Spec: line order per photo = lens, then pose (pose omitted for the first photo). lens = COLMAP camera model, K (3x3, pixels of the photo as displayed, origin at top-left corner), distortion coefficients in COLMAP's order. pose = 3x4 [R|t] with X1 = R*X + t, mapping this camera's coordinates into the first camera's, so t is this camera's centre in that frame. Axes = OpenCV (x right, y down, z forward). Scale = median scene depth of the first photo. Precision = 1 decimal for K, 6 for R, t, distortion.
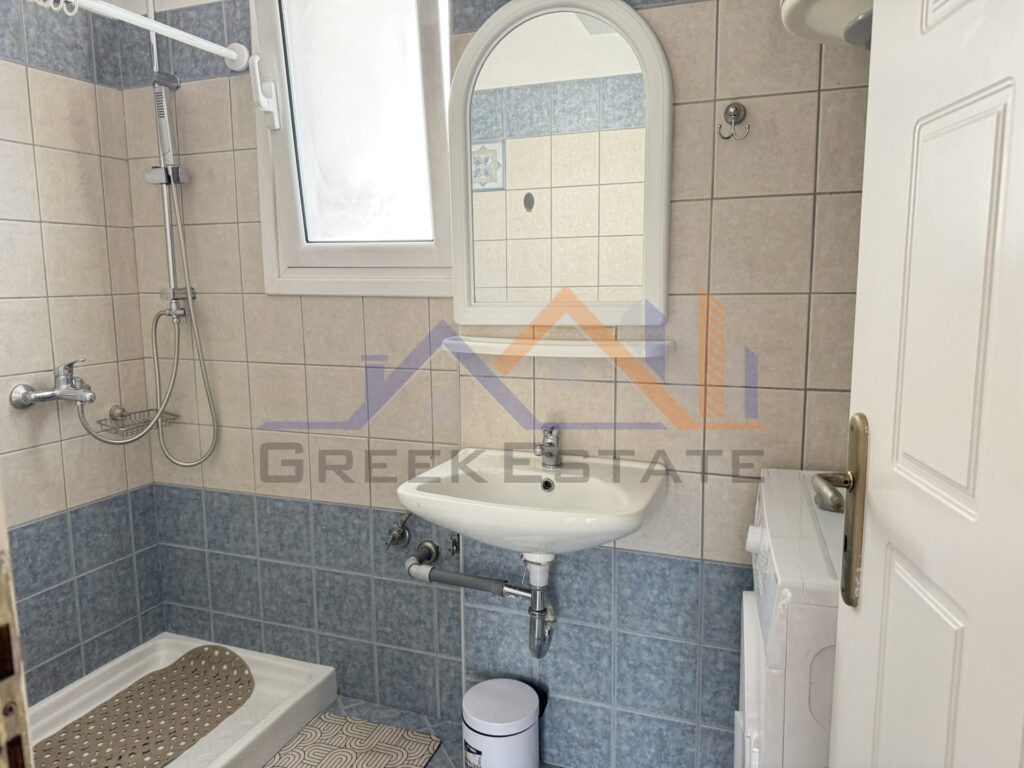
lens RADIAL K [[755.9, 0, 490.6], [0, 755.9, 383.7], [0, 0, 1]] dist [0.078151, -0.115659]
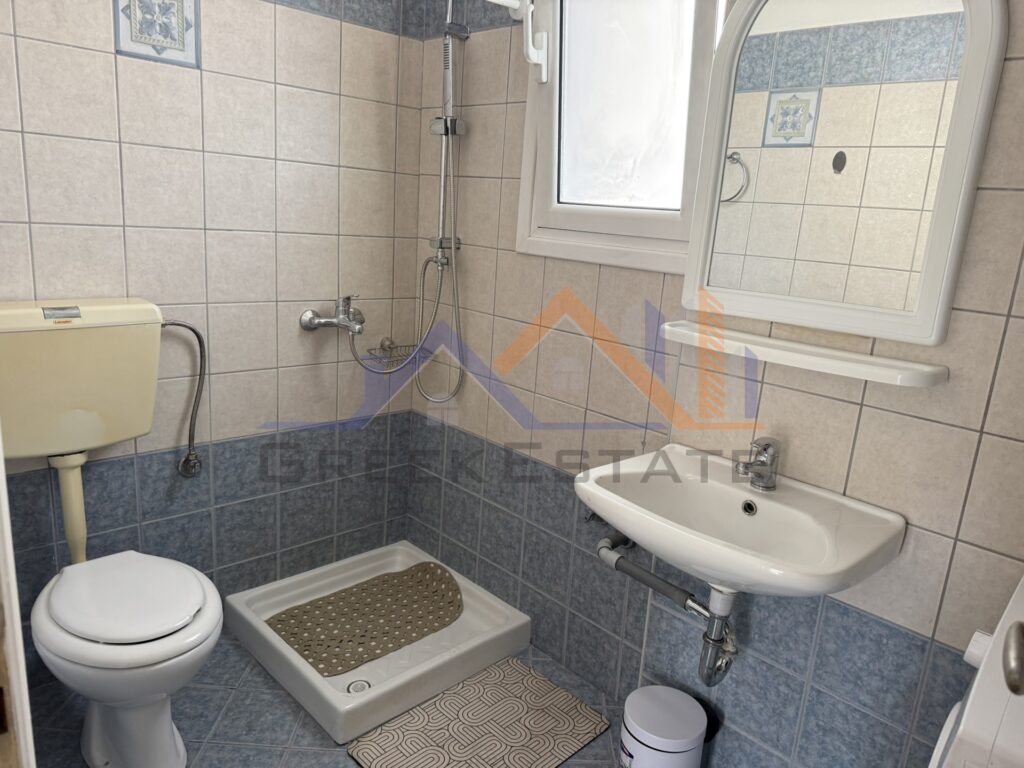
lens RADIAL K [[727.1, 0, 512.0], [0, 727.1, 384.0], [0, 0, 1]] dist [0.082027, -0.126920]
pose [[0.905195, 0.169470, -0.389746, 0.109641], [-0.131444, 0.983730, 0.122466, -0.061516], [0.404159, -0.059626, 0.912743, 0.100370]]
